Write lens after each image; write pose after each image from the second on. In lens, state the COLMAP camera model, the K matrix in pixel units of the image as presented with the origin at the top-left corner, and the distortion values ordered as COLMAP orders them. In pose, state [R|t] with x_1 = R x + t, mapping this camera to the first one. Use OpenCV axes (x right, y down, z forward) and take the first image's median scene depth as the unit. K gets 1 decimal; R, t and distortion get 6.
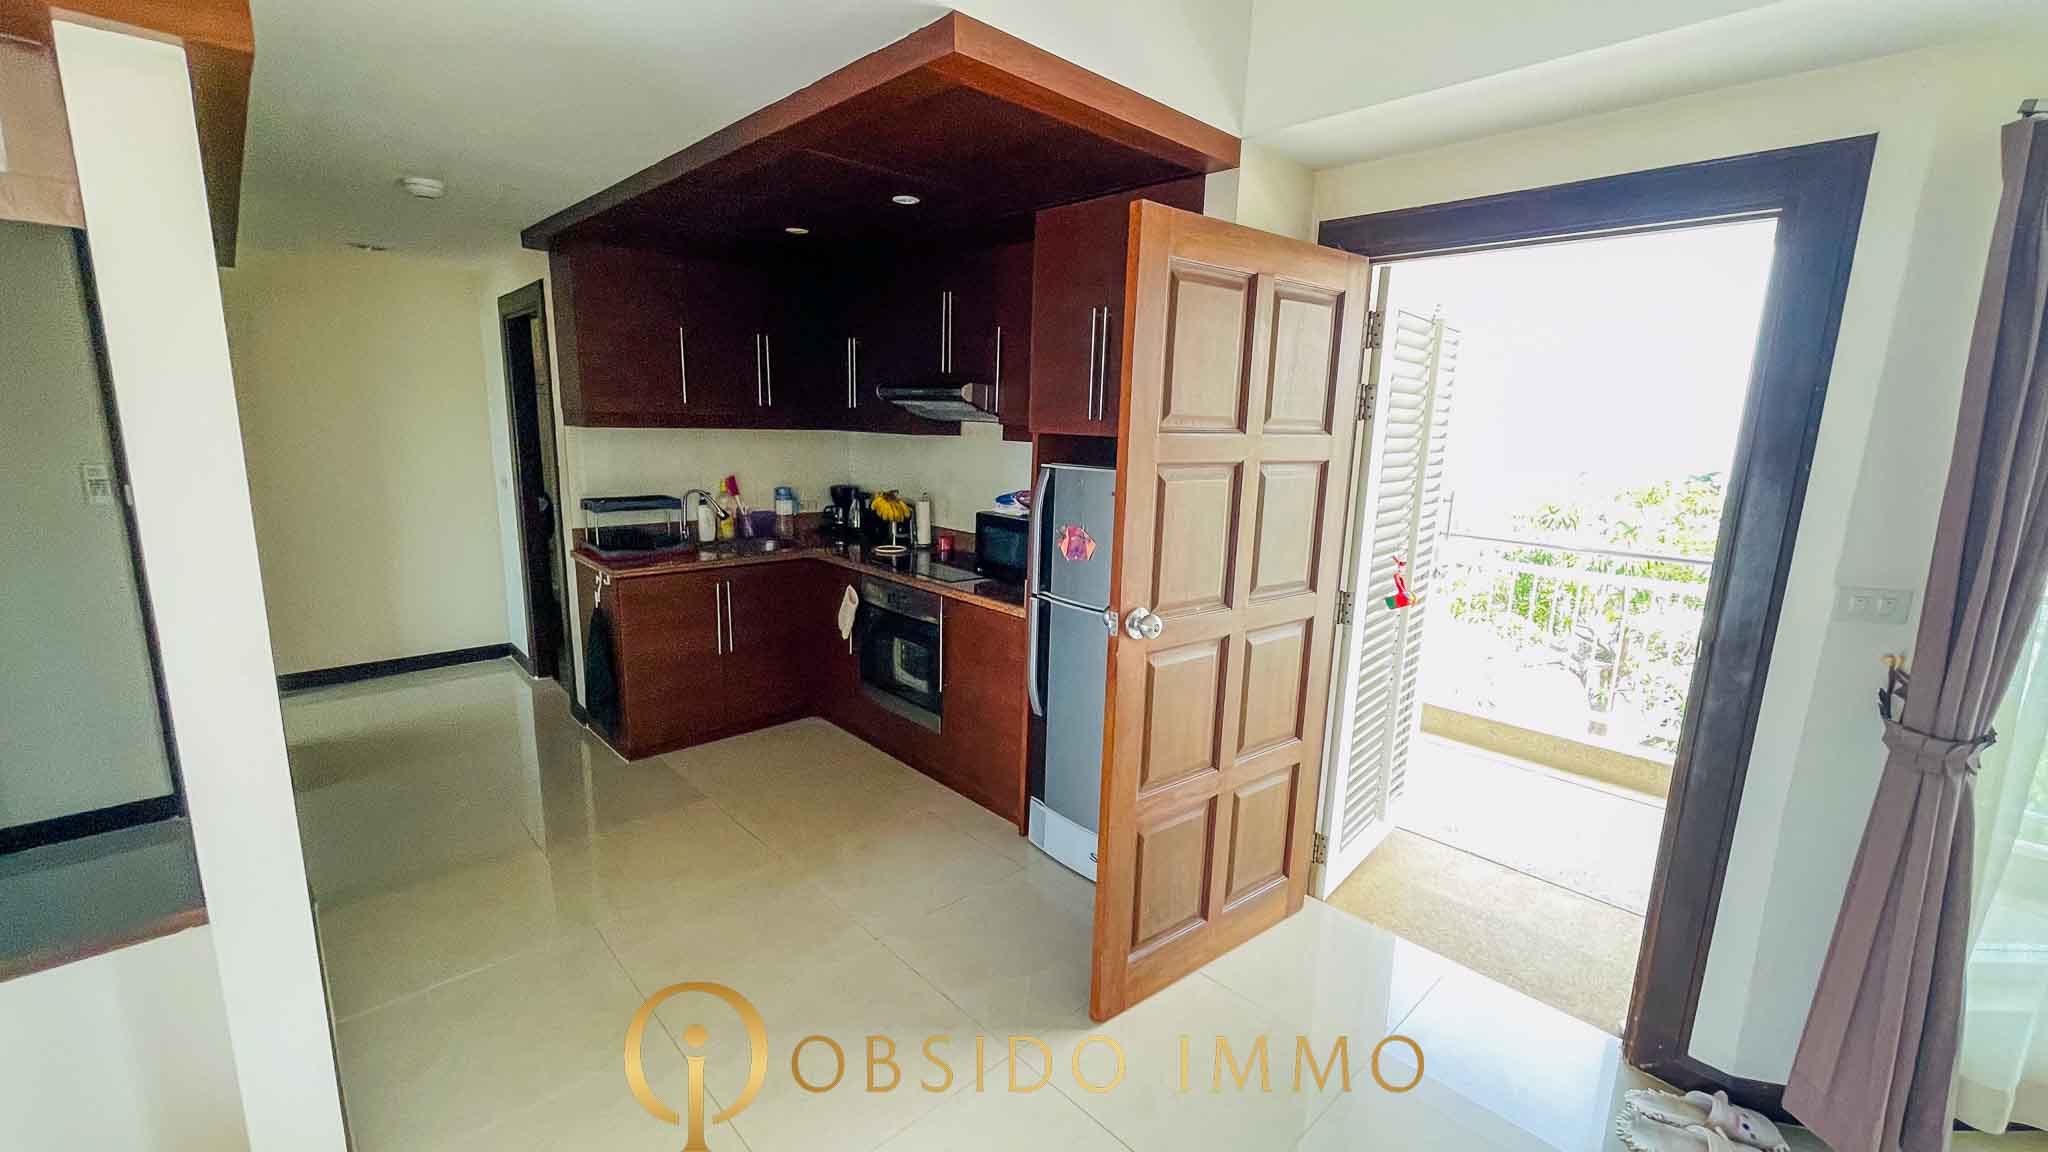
lens RADIAL K [[829.0, 0, 1022.8], [0, 829.0, 577.7], [0, 0, 1]] dist [-0.002925, -0.000185]
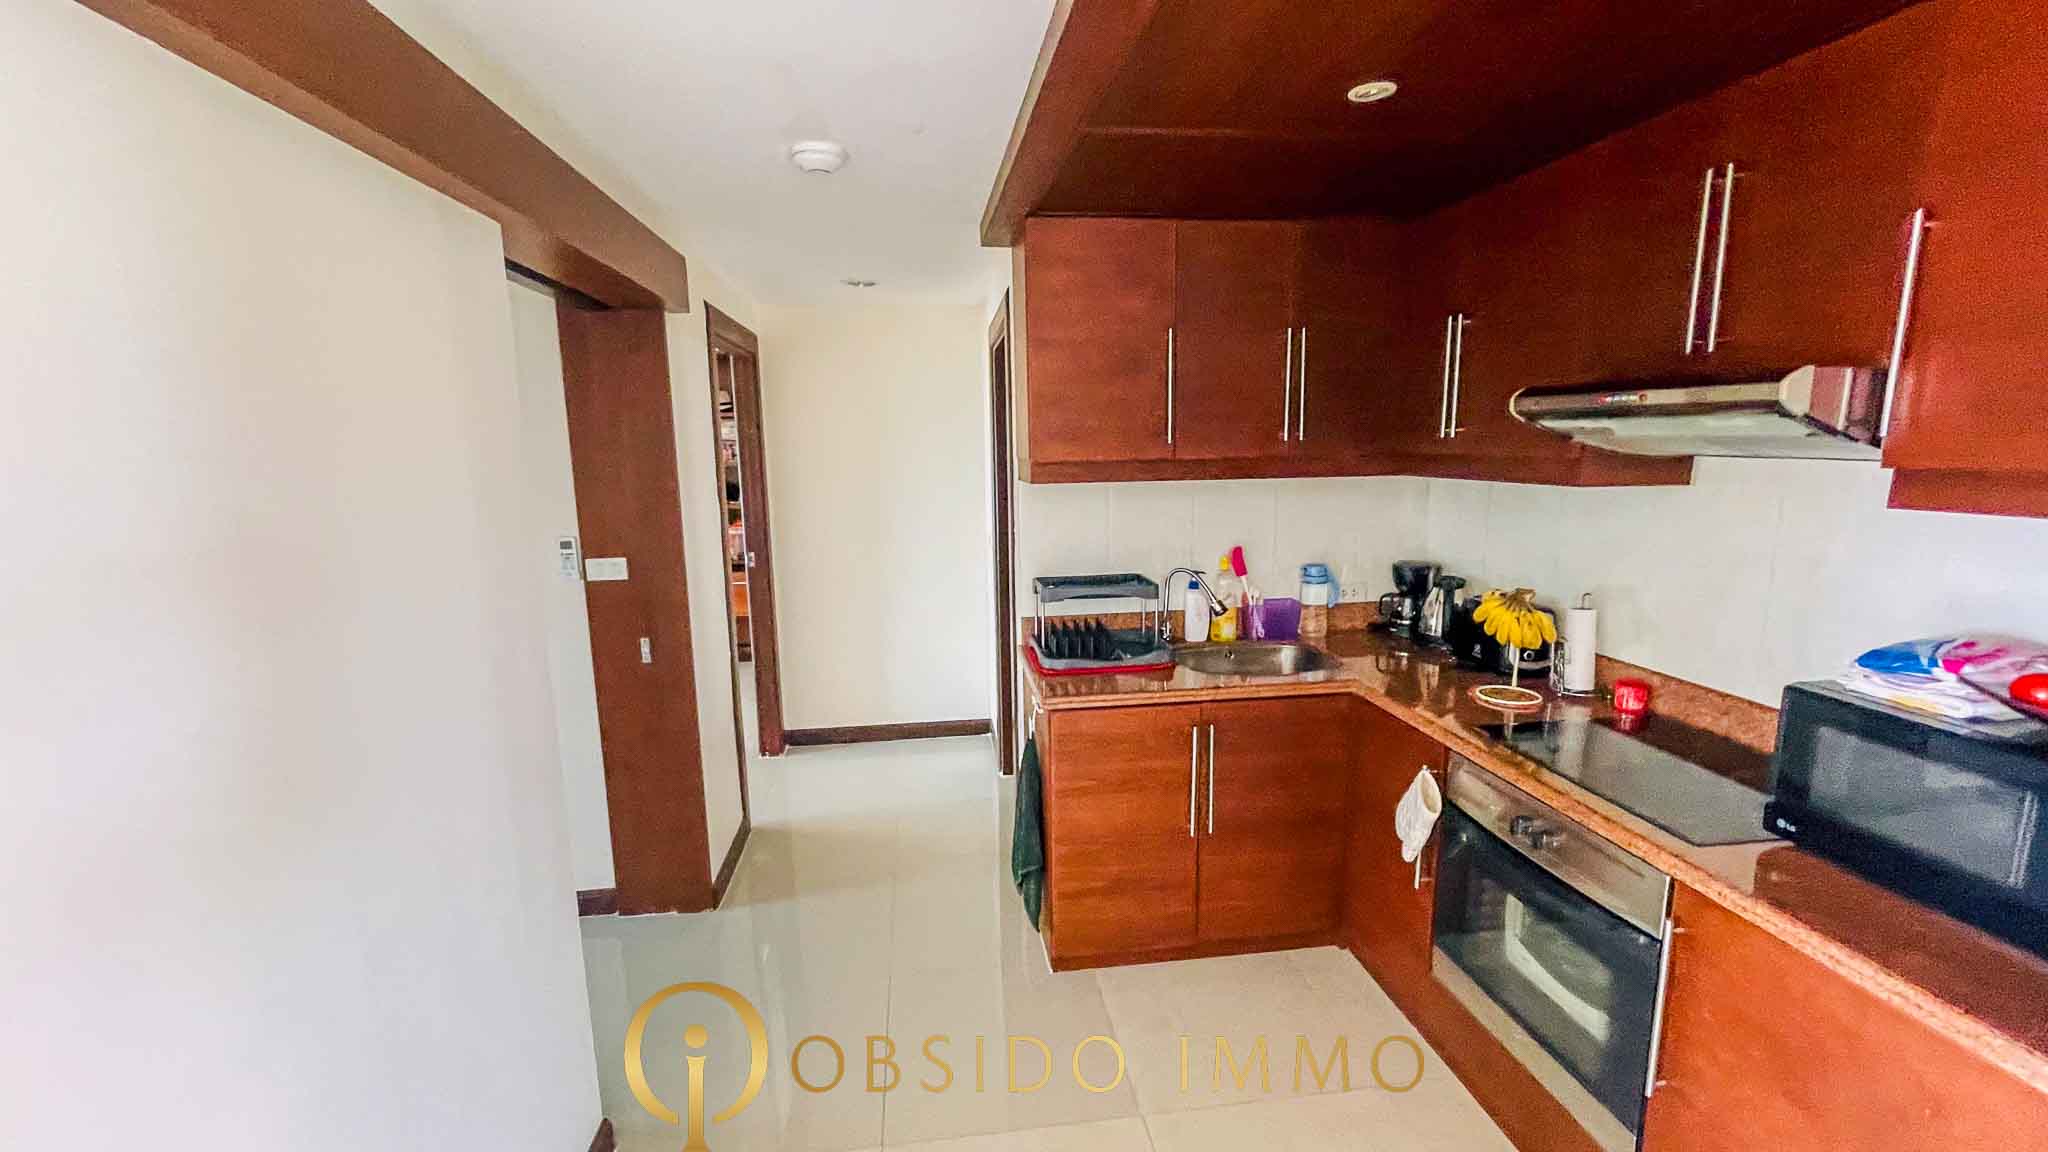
lens RADIAL K [[829.0, 0, 1021.4], [0, 829.0, 580.5], [0, 0, 1]] dist [-0.002925, -0.000185]
pose [[0.807322, 0.055317, -0.587513, -0.125851], [-0.073715, 0.997252, -0.007398, -0.100735], [0.585489, 0.049281, 0.809181, 0.459351]]
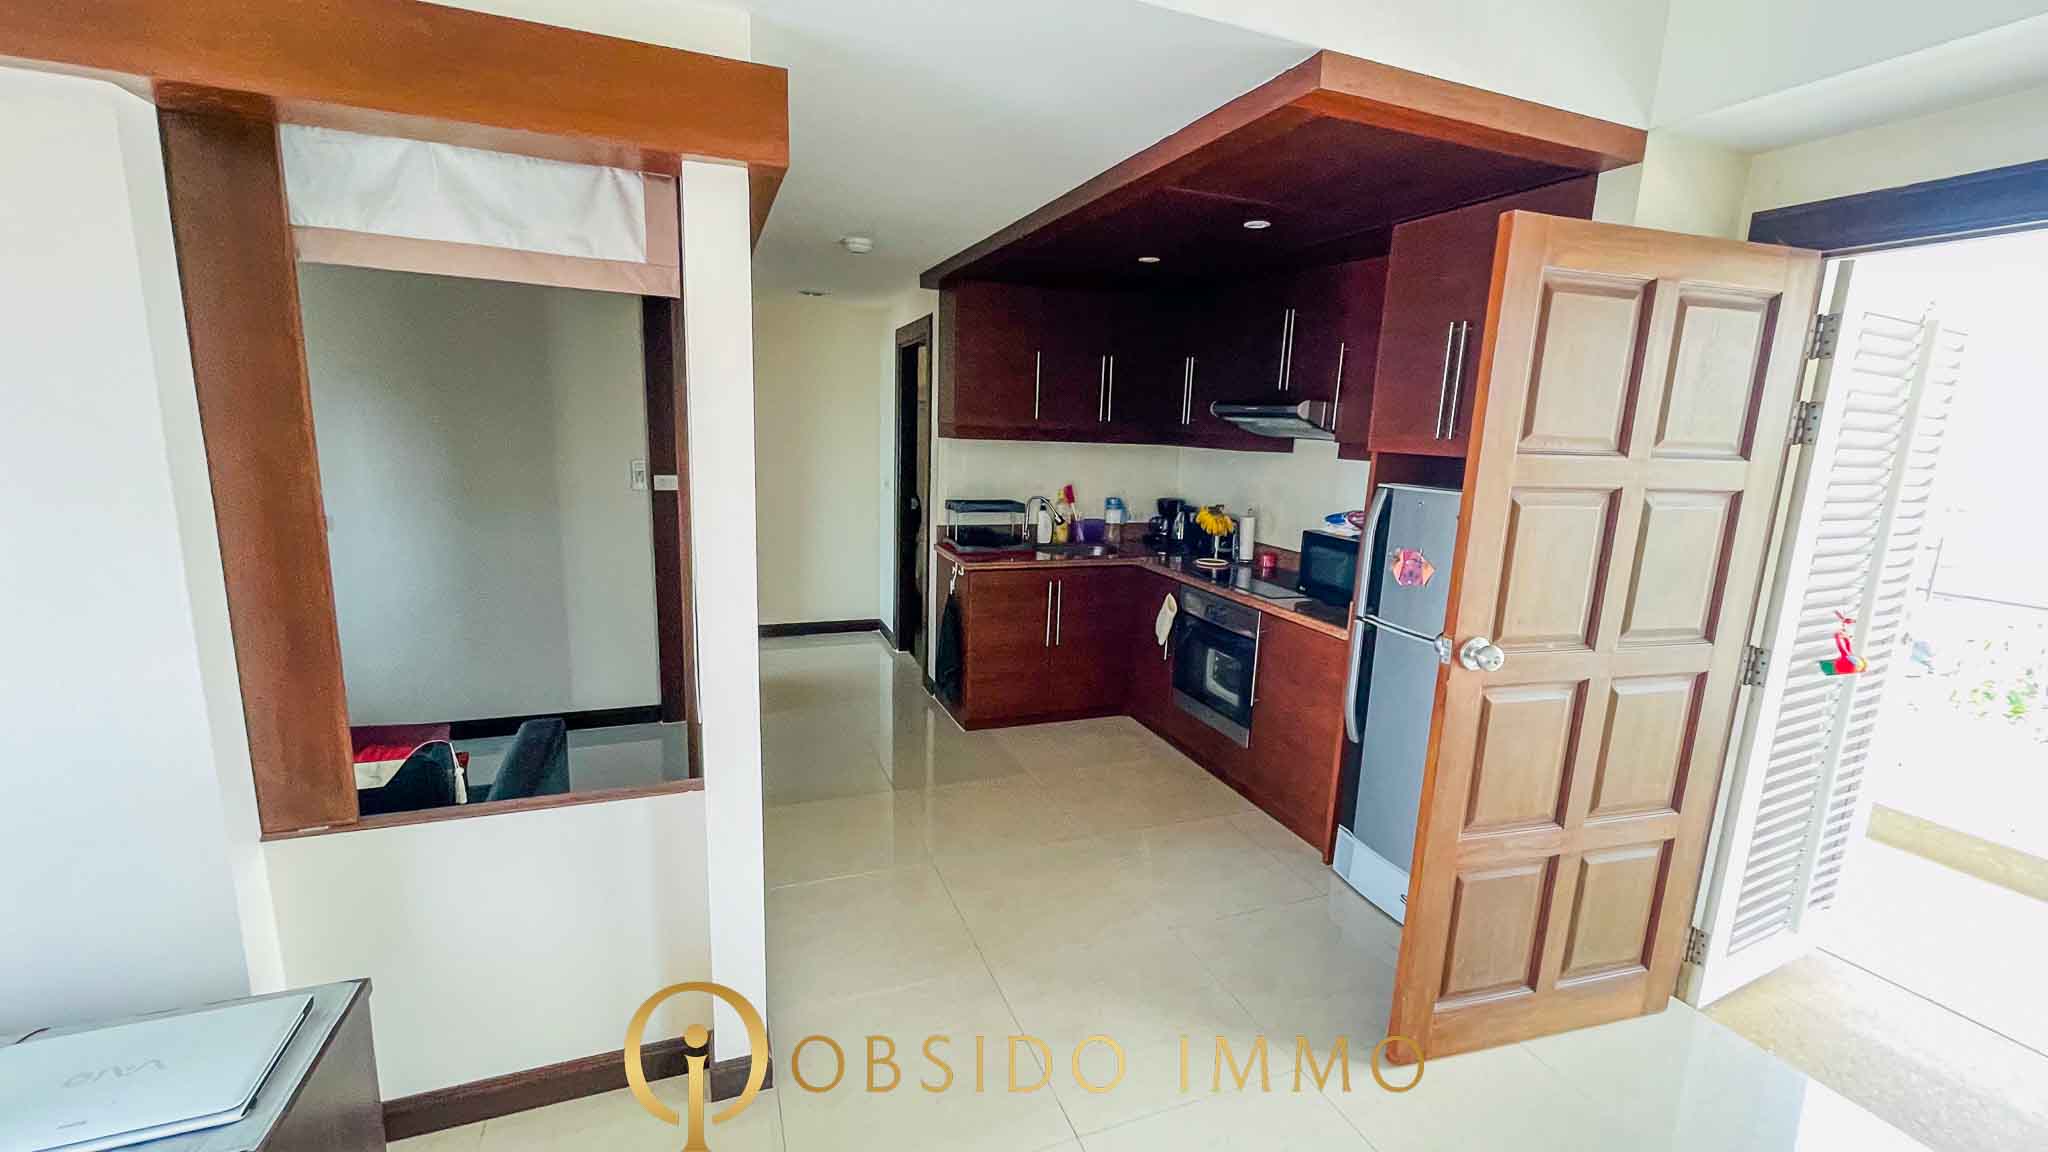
lens RADIAL K [[829.0, 0, 1020.3], [0, 829.0, 576.2], [0, 0, 1]] dist [-0.002925, -0.000185]
pose [[0.926384, 0.076204, -0.368789, -0.000052], [-0.083619, 0.996489, -0.004139, 0.008385], [0.367179, 0.034672, 0.929504, -0.043669]]
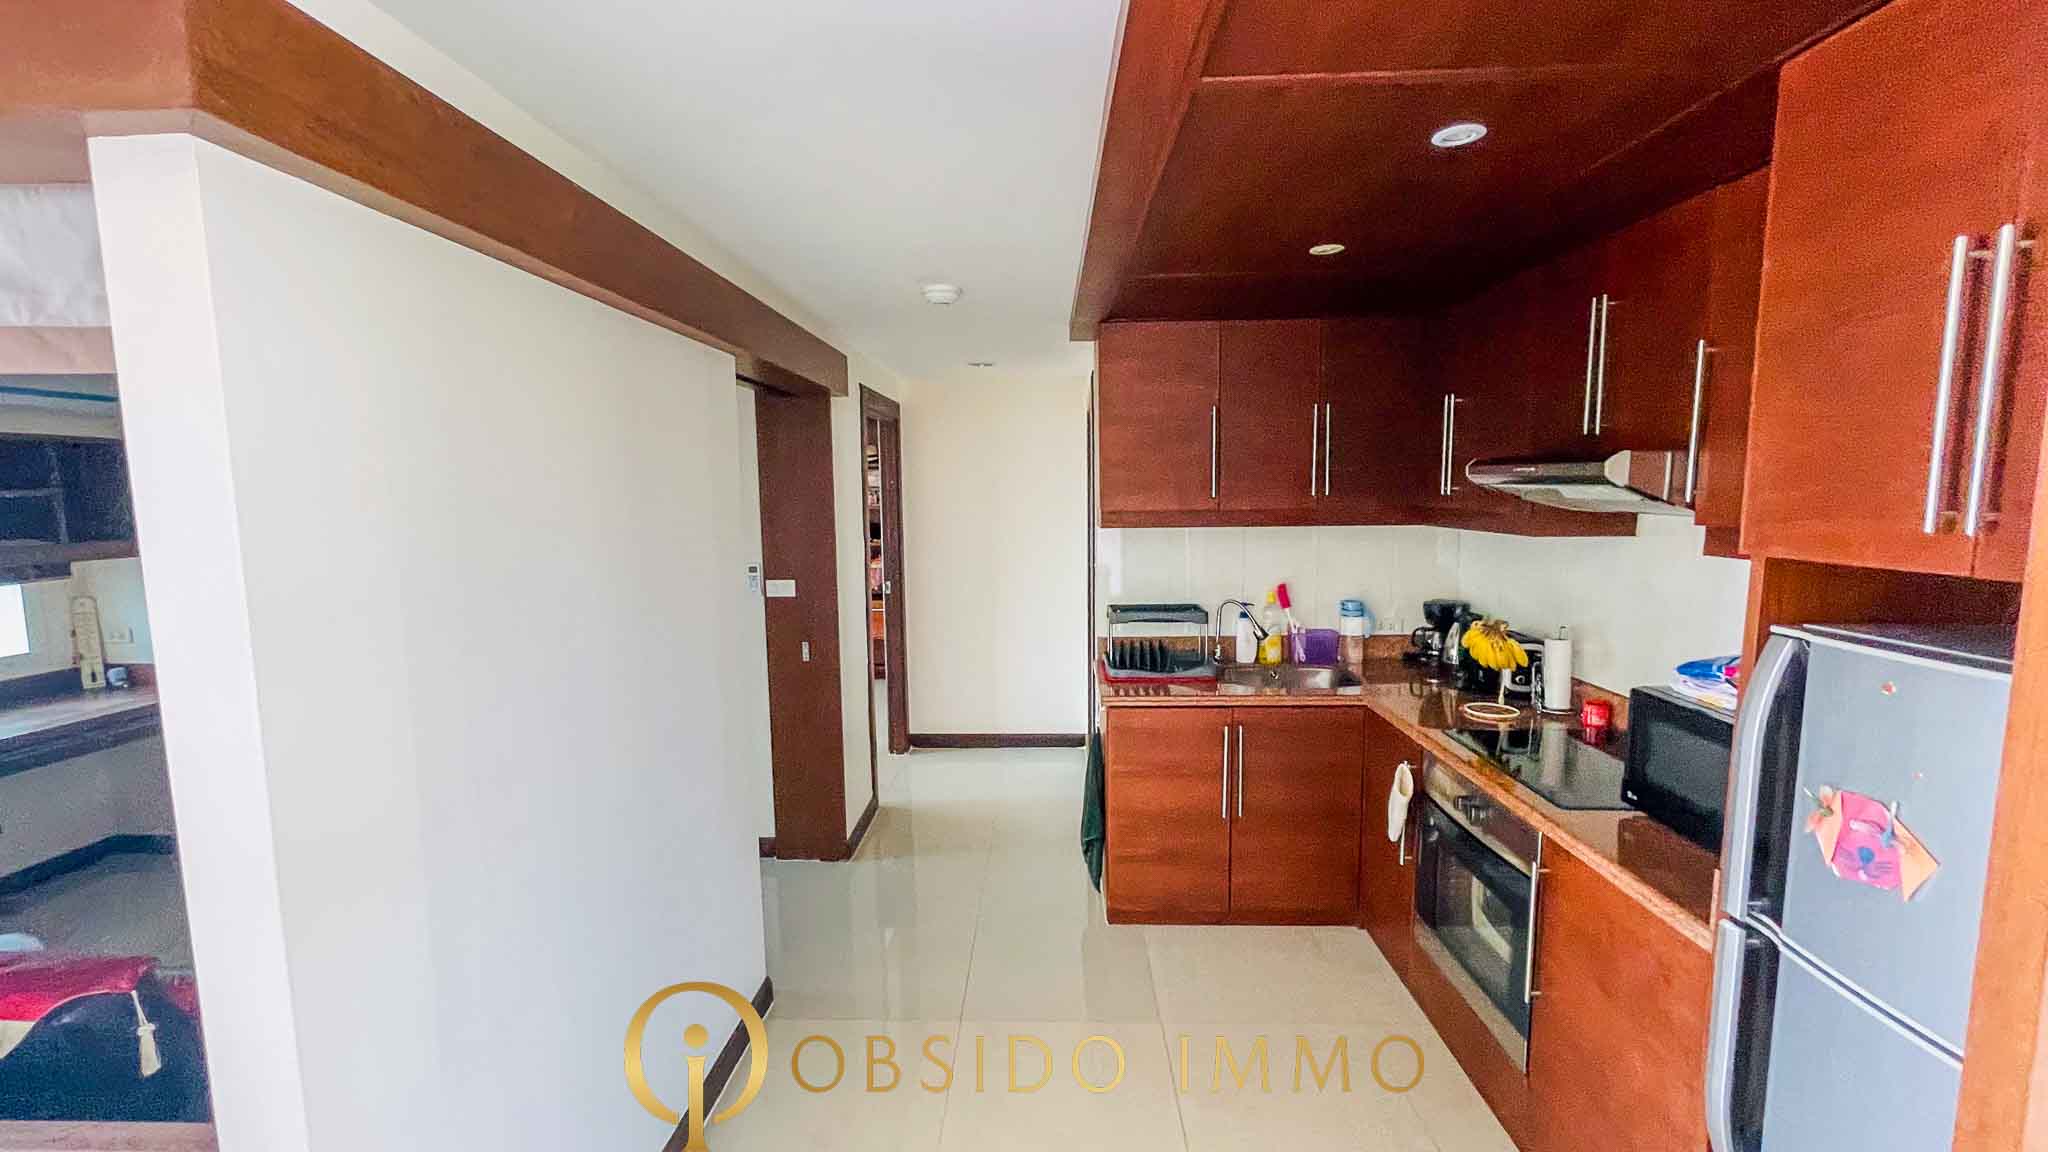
lens RADIAL K [[829.0, 0, 1019.4], [0, 829.0, 580.6], [0, 0, 1]] dist [-0.002925, -0.000185]
pose [[0.700454, 0.043058, -0.712397, 0.046026], [-0.104278, 0.993641, -0.042473, -0.085003], [0.706038, 0.104037, 0.700490, 0.345298]]
